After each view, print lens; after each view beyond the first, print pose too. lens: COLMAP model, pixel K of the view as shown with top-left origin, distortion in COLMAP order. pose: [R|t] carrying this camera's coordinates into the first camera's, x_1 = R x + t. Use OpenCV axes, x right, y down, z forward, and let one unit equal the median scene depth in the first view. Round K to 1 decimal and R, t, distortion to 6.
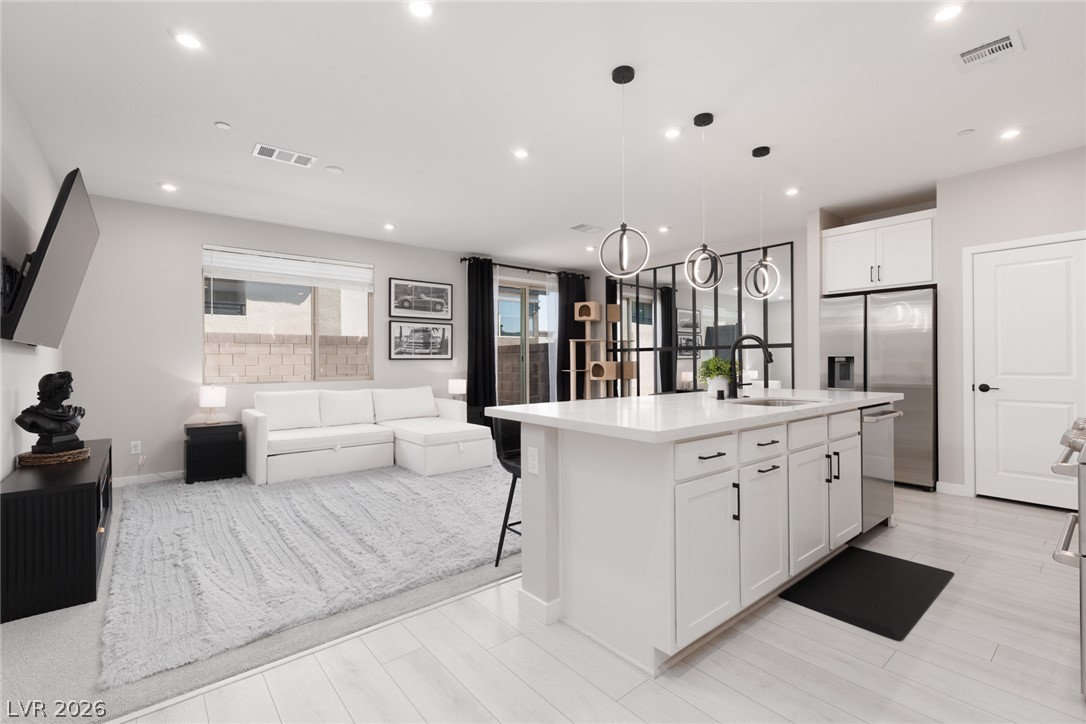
lens RADIAL K [[481.3, 0, 552.7], [0, 481.3, 361.3], [0, 0, 1]] dist [0.006022, -0.000025]
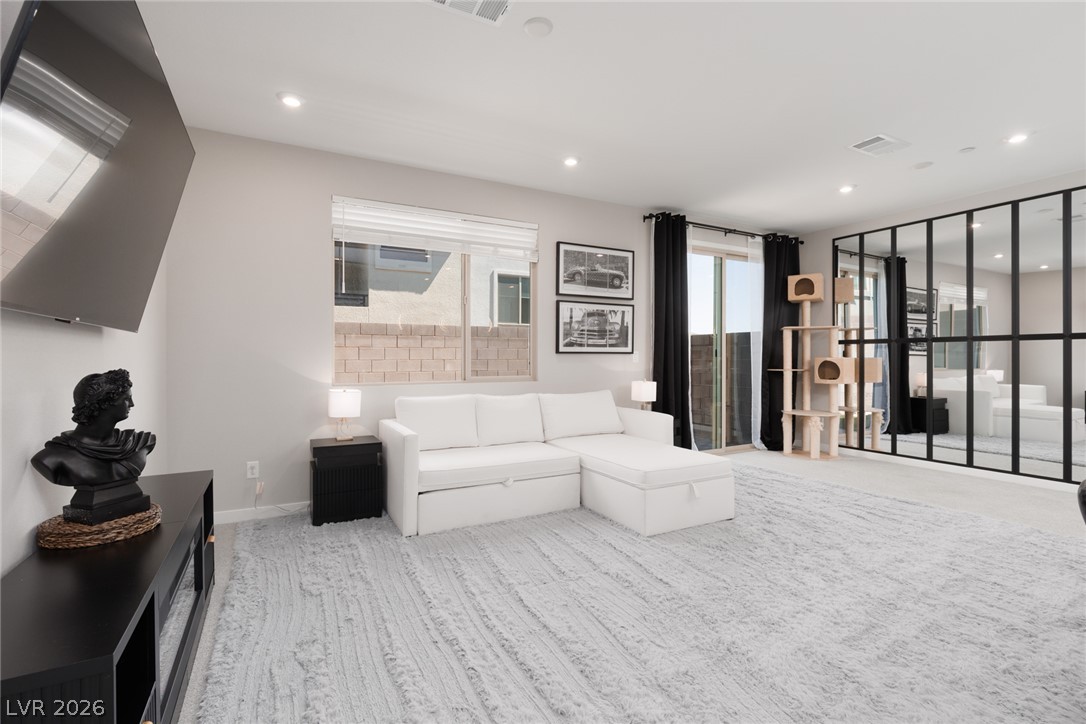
lens RADIAL K [[455.9, 0, 536.3], [0, 455.9, 361.5], [0, 0, 1]] dist [-0.000044, -0.000341]
pose [[0.982009, 0.006640, -0.188715, -0.292903], [-0.005039, 0.999947, 0.008962, 0.003350], [0.188764, -0.007850, 0.981991, 0.382046]]
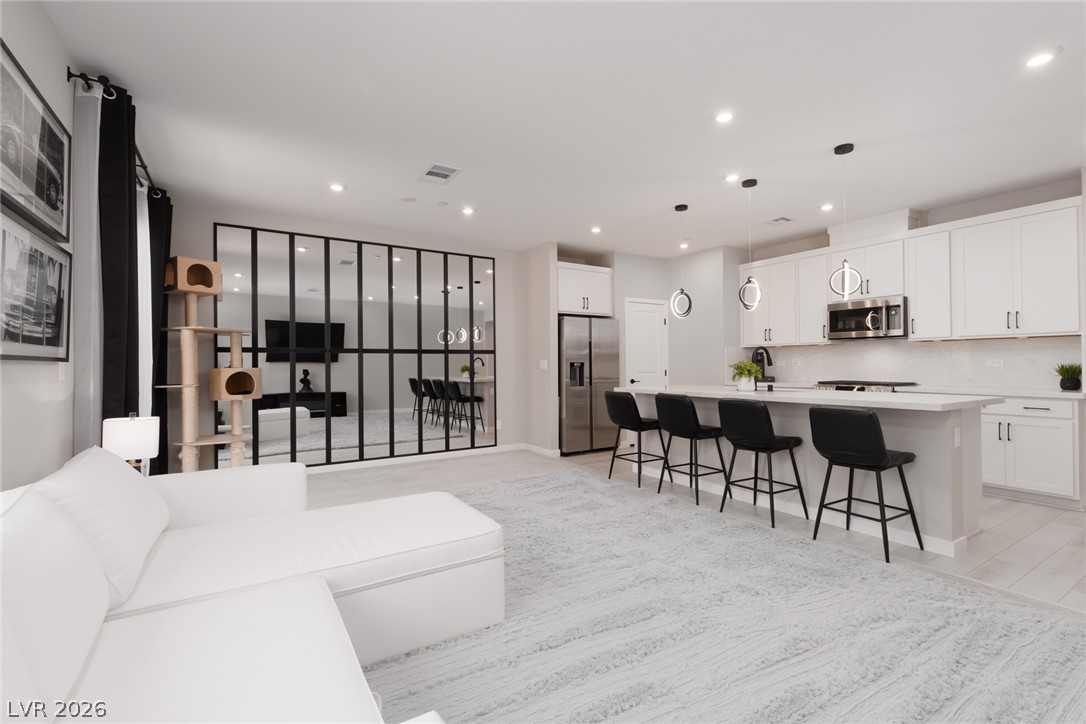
lens RADIAL K [[481.3, 0, 550.9], [0, 481.3, 360.5], [0, 0, 1]] dist [0.006022, -0.000025]
pose [[0.138566, 0.012695, 0.990272, -0.721603], [0.006523, 0.999884, -0.013731, 0.002400], [-0.990332, 0.008362, 0.138467, 0.910547]]
